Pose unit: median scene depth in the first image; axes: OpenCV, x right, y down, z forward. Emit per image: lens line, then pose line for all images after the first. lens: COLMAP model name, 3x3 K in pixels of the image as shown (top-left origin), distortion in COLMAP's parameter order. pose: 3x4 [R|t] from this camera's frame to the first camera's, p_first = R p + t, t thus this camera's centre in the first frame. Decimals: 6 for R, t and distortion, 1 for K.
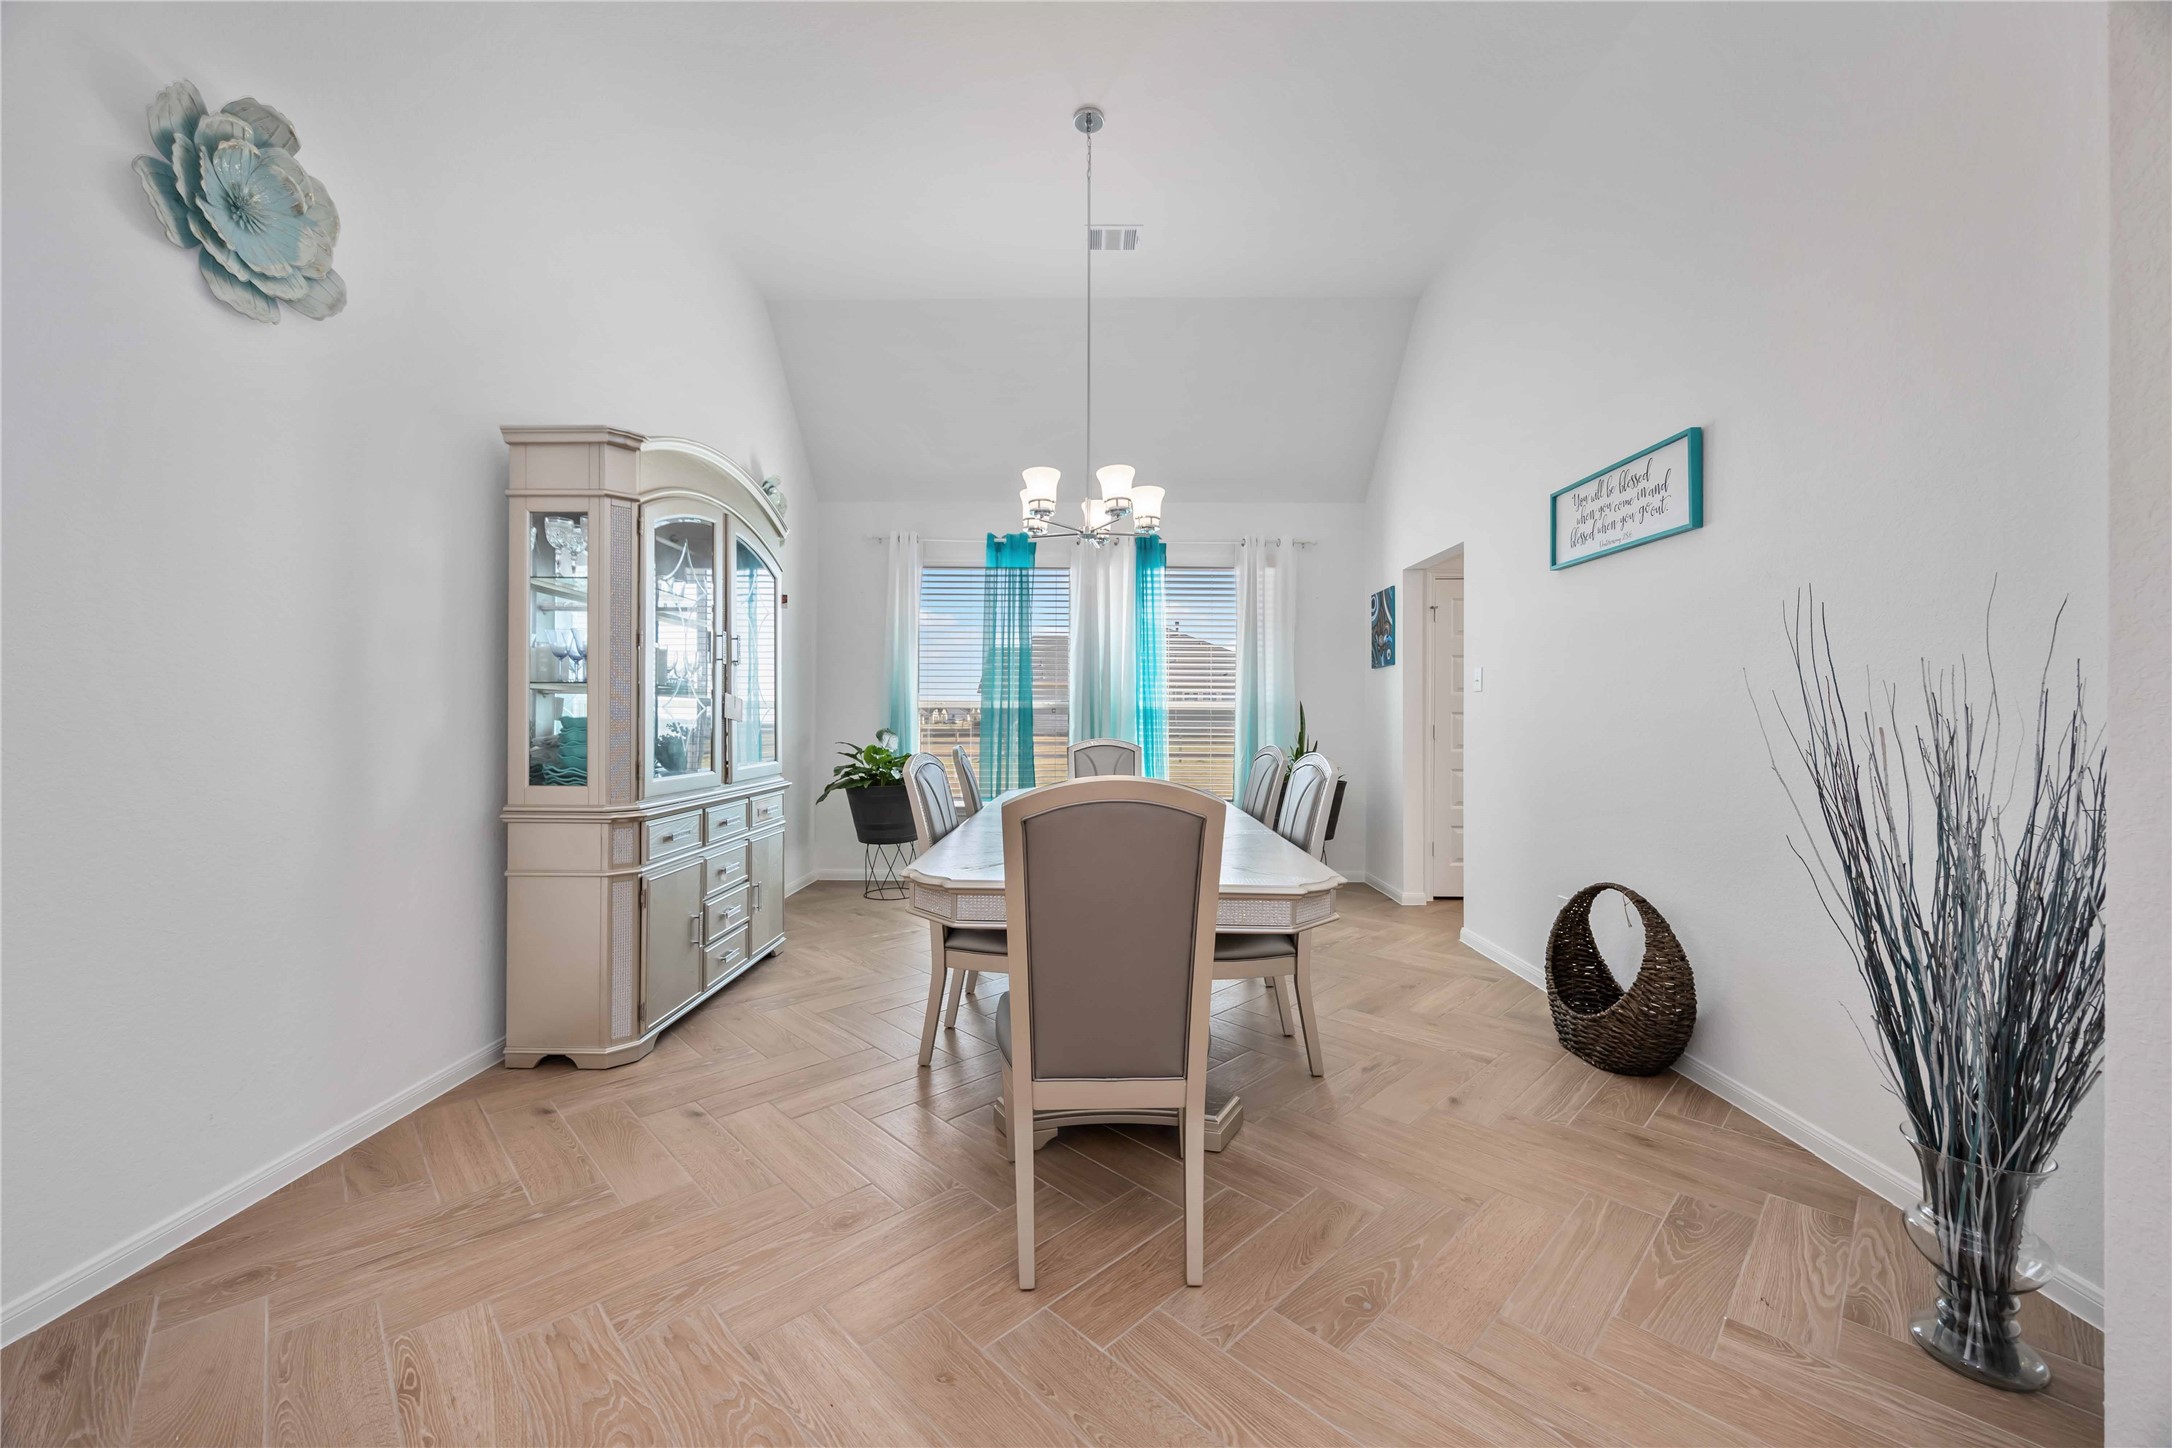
lens RADIAL K [[831.6, 0, 1085.1], [0, 831.6, 717.1], [0, 0, 1]] dist [0.000415, 0.000087]
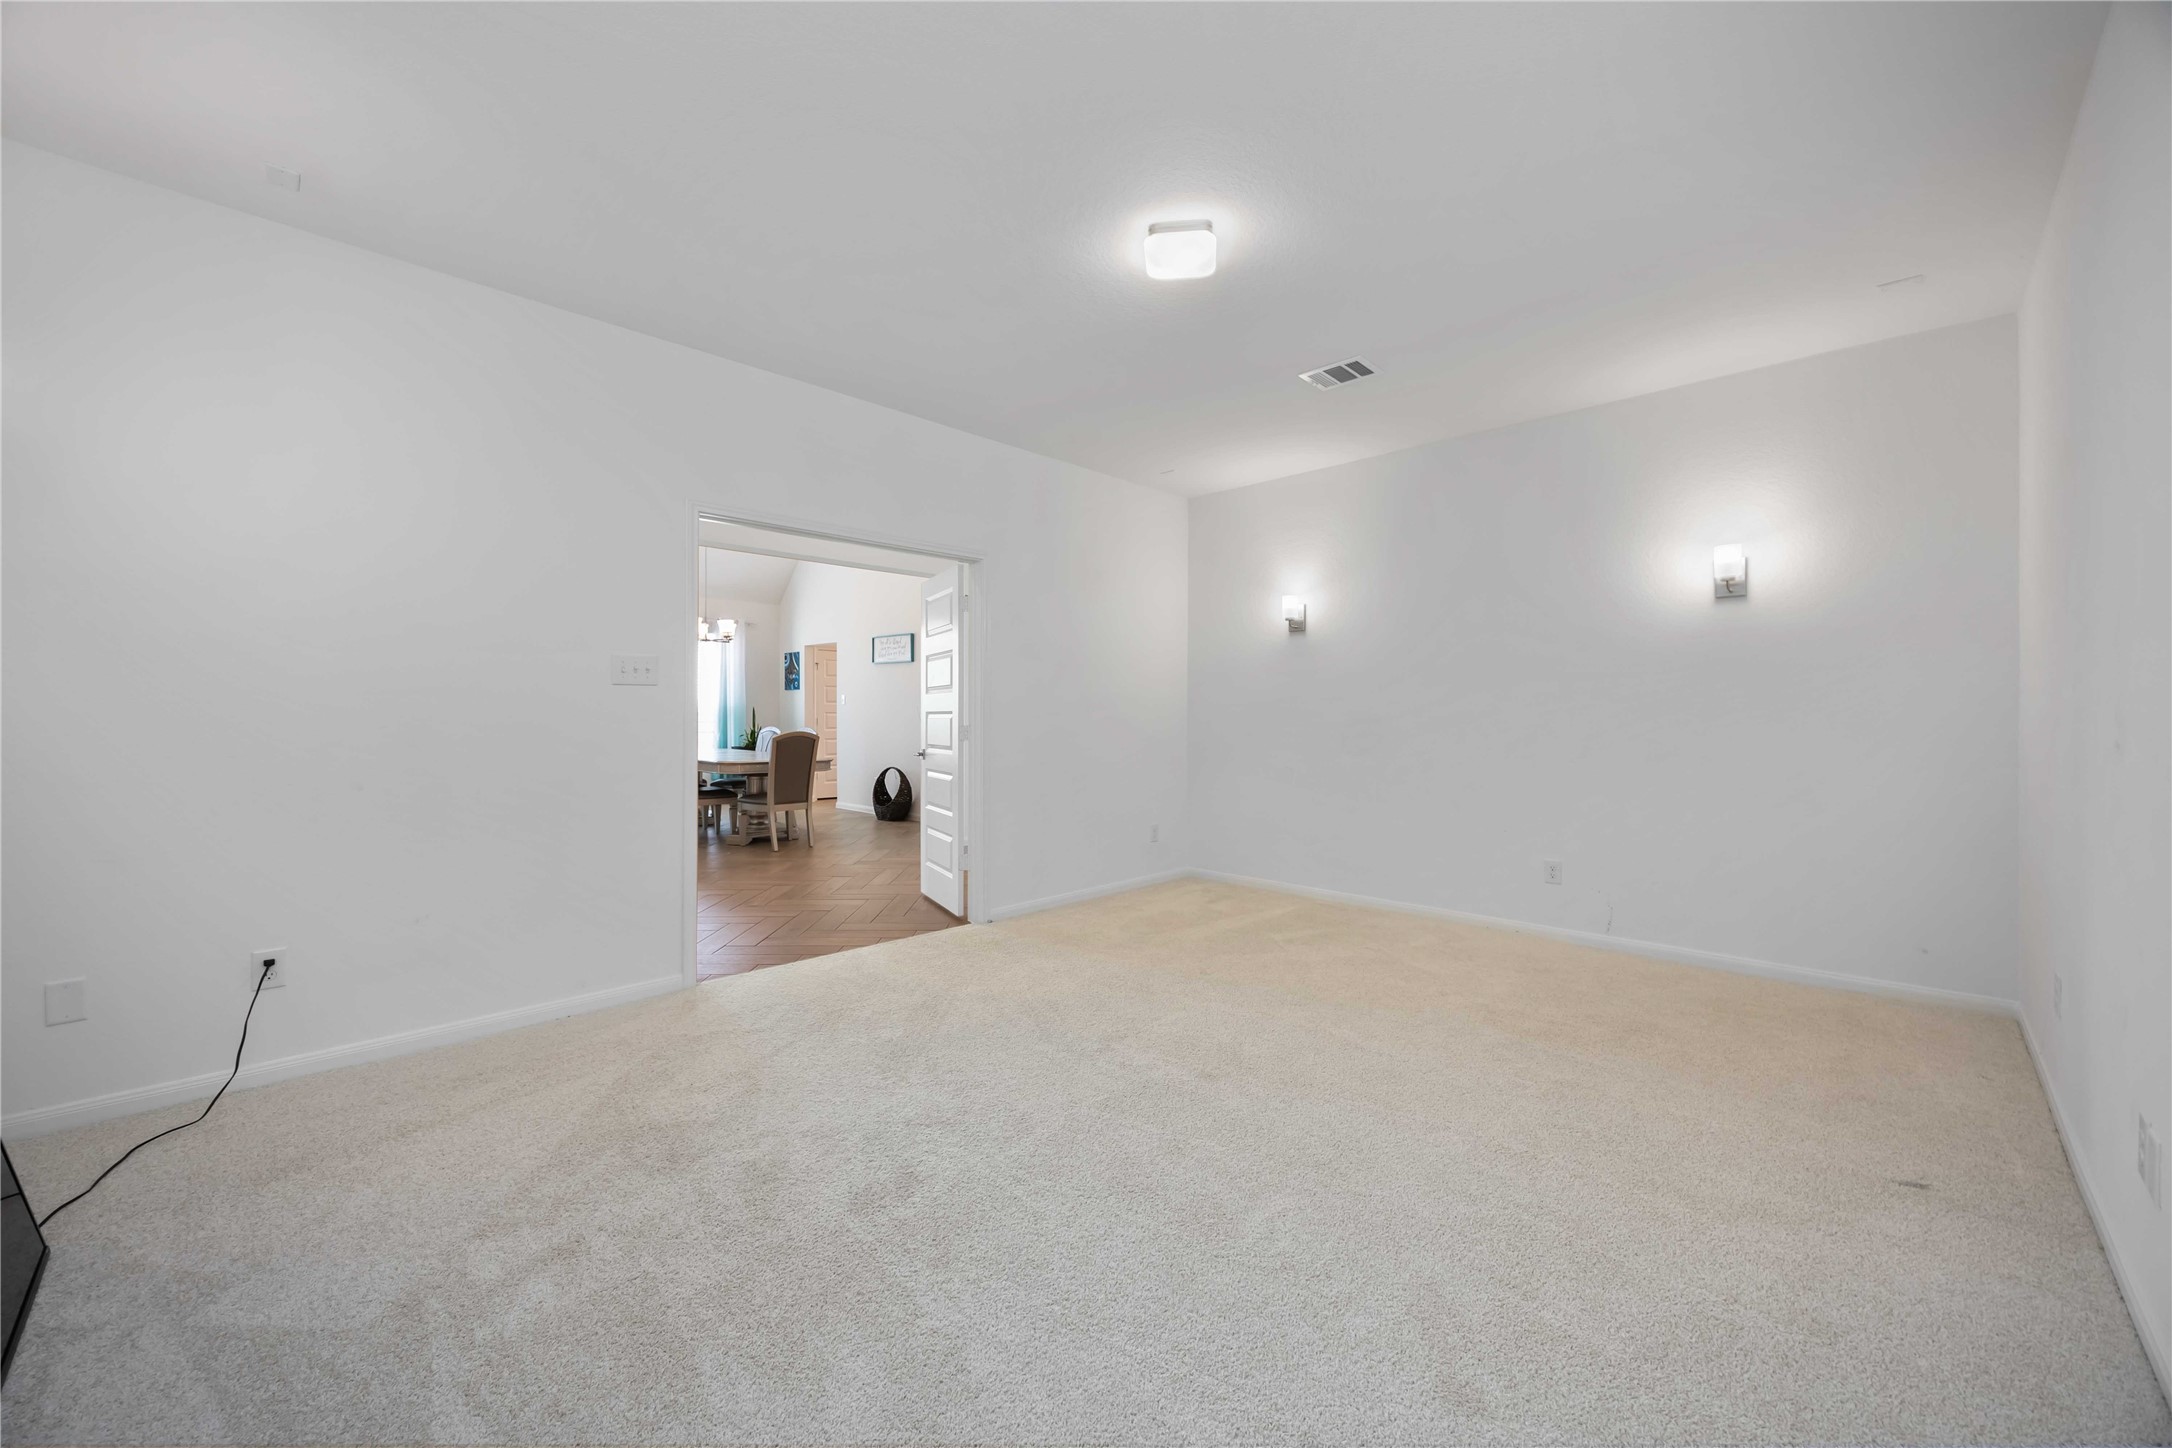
lens RADIAL K [[828.5, 0, 1088.4], [0, 828.5, 723.6], [0, 0, 1]] dist [-0.001883, -0.000410]
pose [[0.693975, -0.013328, 0.719875, -0.971220], [-0.004581, 0.999727, 0.022925, -0.045059], [-0.719984, -0.019207, 0.693725, -1.508494]]
